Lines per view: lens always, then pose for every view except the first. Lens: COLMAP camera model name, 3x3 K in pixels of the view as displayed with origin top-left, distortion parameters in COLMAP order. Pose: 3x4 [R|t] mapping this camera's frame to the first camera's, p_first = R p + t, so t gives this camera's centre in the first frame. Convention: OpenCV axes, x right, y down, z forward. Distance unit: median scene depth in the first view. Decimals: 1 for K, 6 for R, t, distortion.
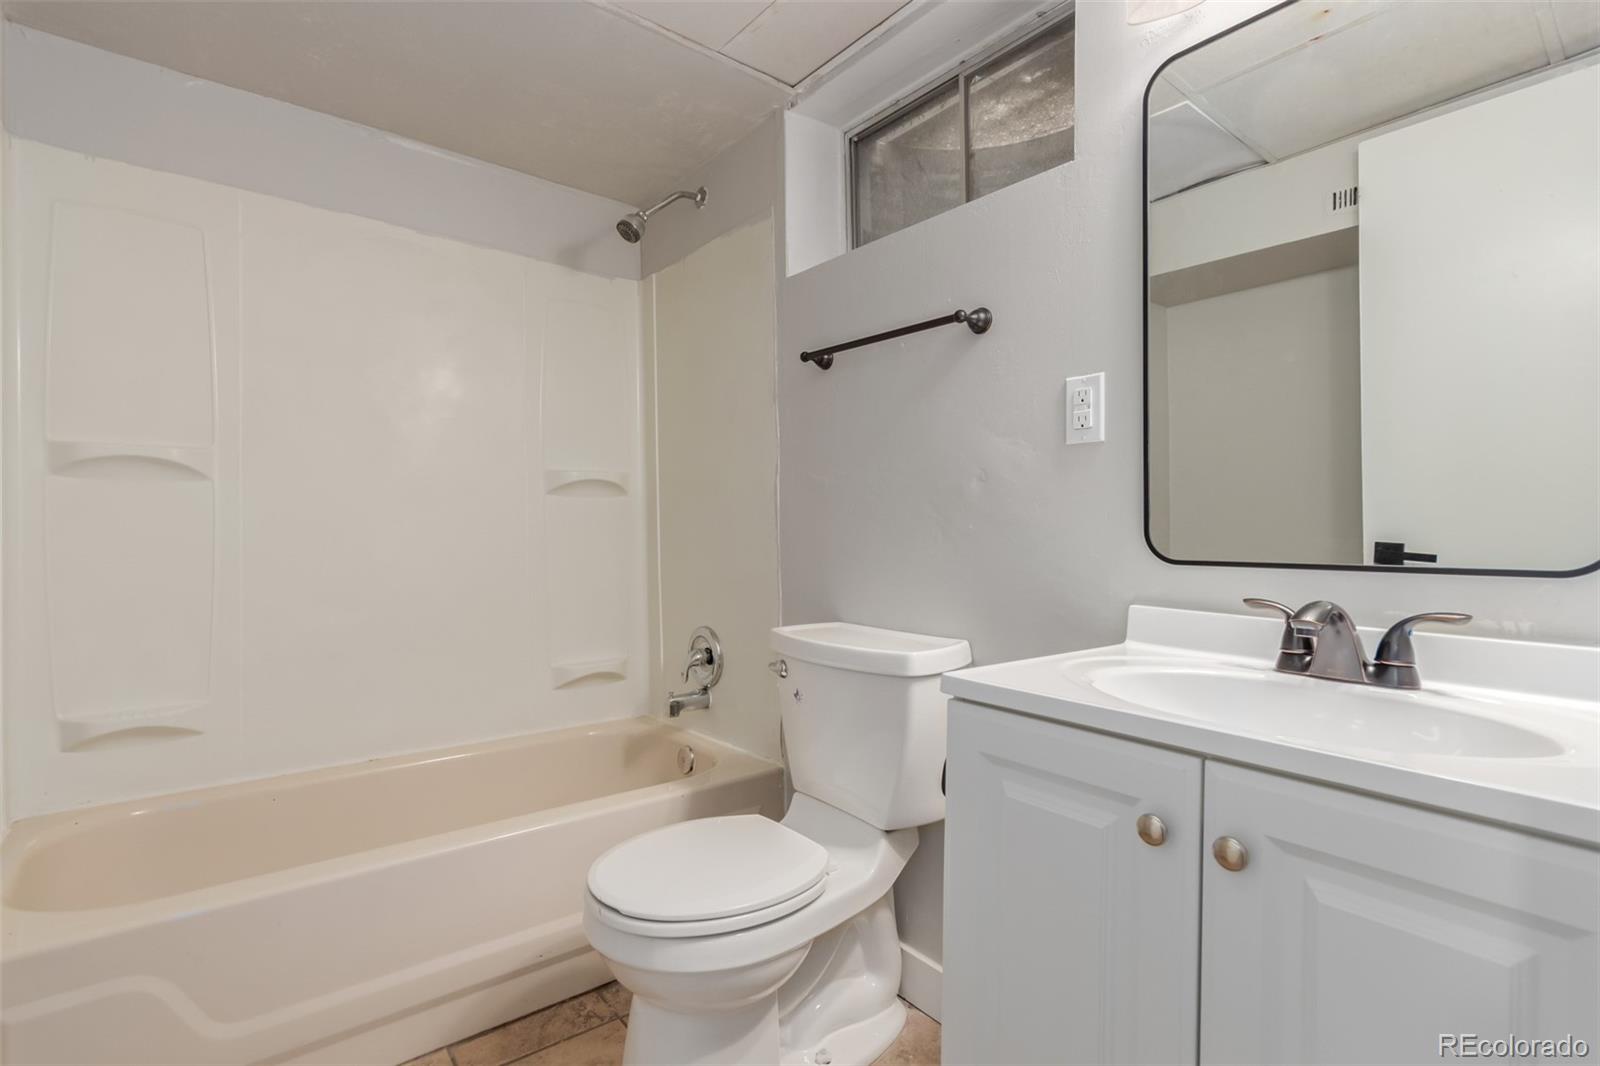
lens RADIAL K [[754.5, 0, 801.0], [0, 754.5, 535.1], [0, 0, 1]] dist [0.003842, 0.003604]
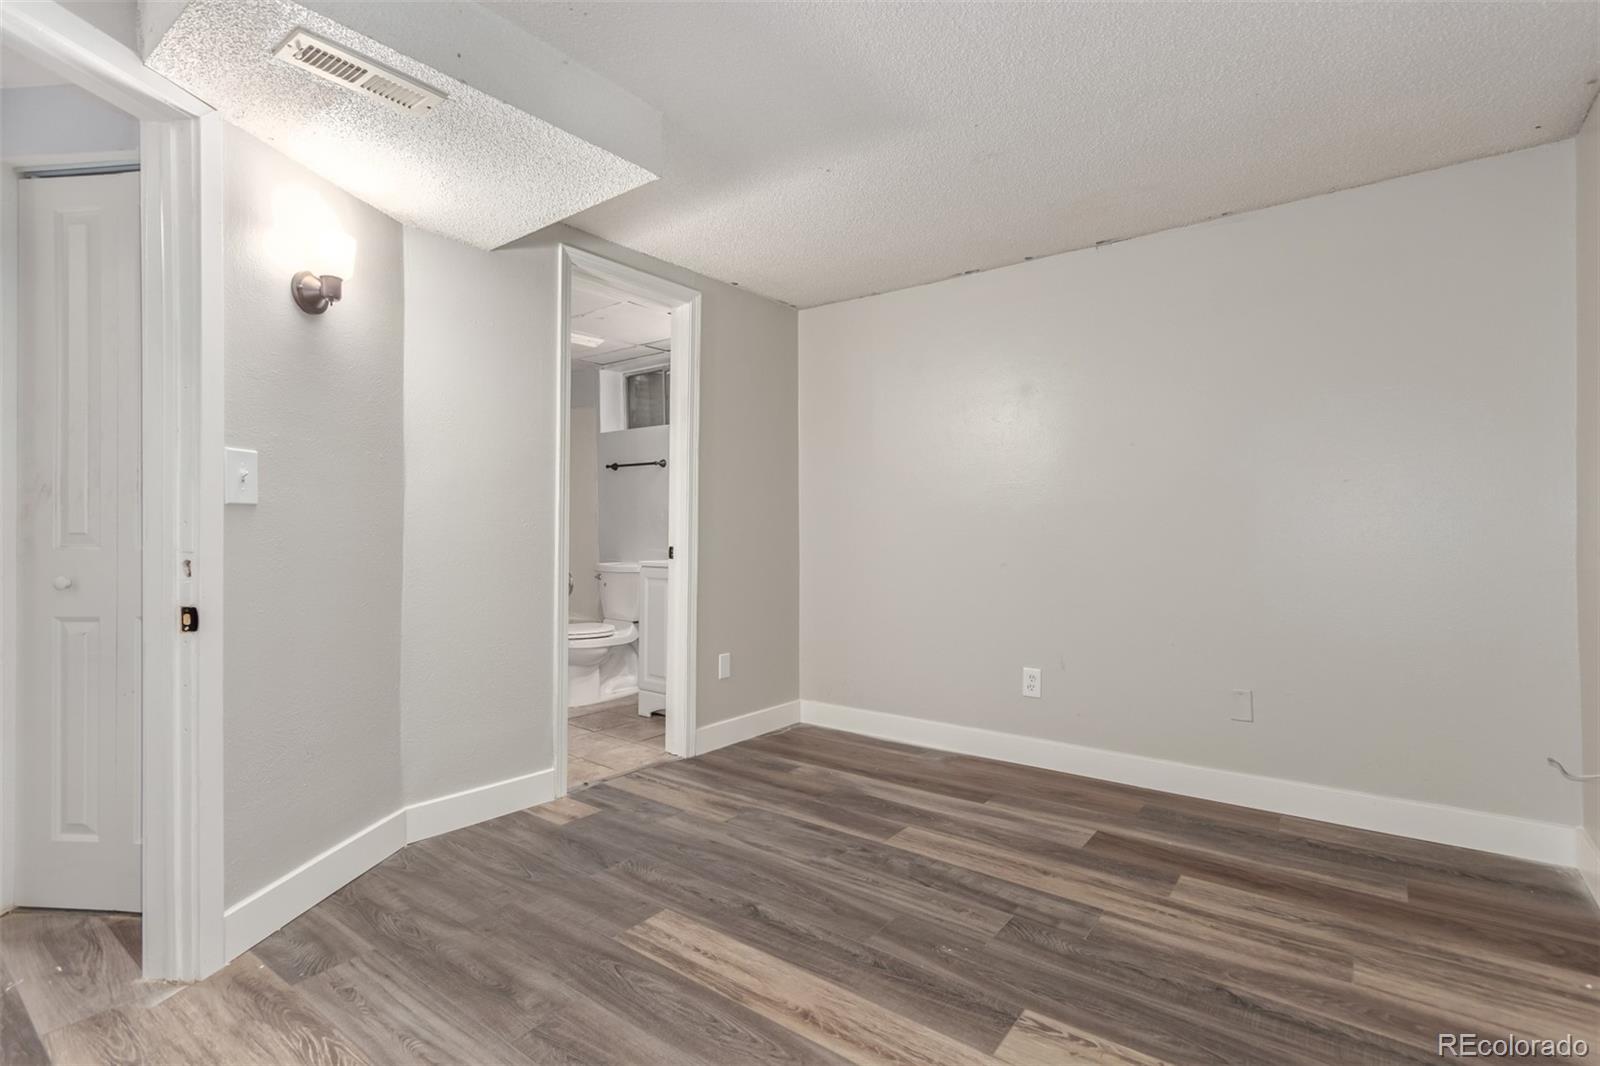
lens RADIAL K [[754.5, 0, 801.4], [0, 754.5, 537.9], [0, 0, 1]] dist [0.003842, 0.003604]
pose [[0.971905, -0.000720, 0.235373, 0.039001], [-0.000881, 0.999977, 0.006696, 0.010670], [-0.235372, -0.006716, 0.971882, -1.676863]]
